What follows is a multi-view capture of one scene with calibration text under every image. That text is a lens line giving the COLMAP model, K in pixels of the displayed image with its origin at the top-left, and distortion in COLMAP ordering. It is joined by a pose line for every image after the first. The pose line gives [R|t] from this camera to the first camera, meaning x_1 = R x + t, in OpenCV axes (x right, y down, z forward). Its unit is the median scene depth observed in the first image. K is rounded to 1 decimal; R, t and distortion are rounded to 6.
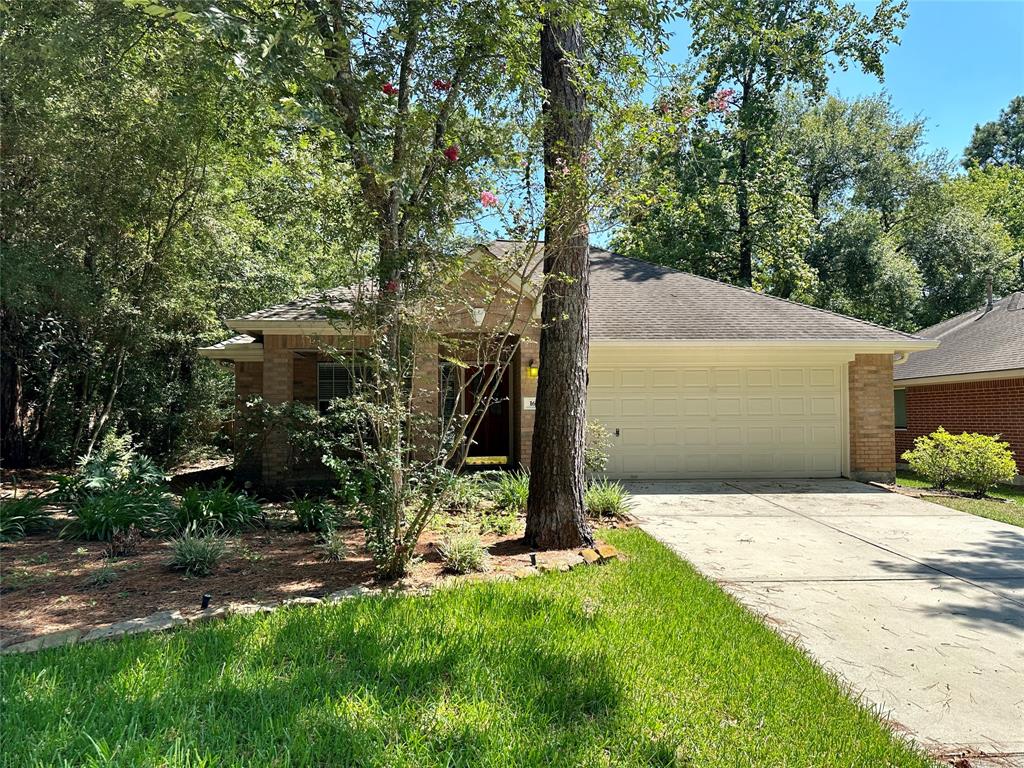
lens RADIAL K [[721.9, 0, 510.6], [0, 721.9, 384.5], [0, 0, 1]] dist [0.041715, -0.027171]
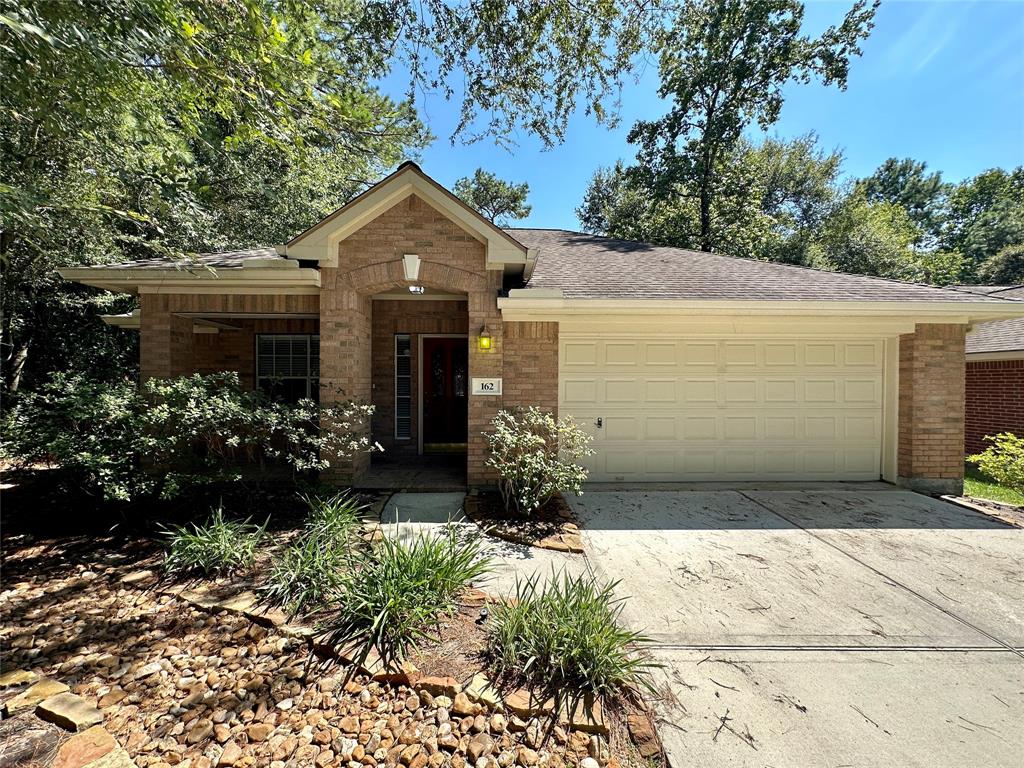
lens RADIAL K [[408.4, 0, 510.8], [0, 408.4, 387.3], [0, 0, 1]] dist [-0.003821, 0.001056]
pose [[0.998384, 0.010928, -0.055760, 0.075691], [-0.007683, 0.998282, 0.058083, 0.002753], [0.056299, -0.057561, 0.996753, 0.549604]]
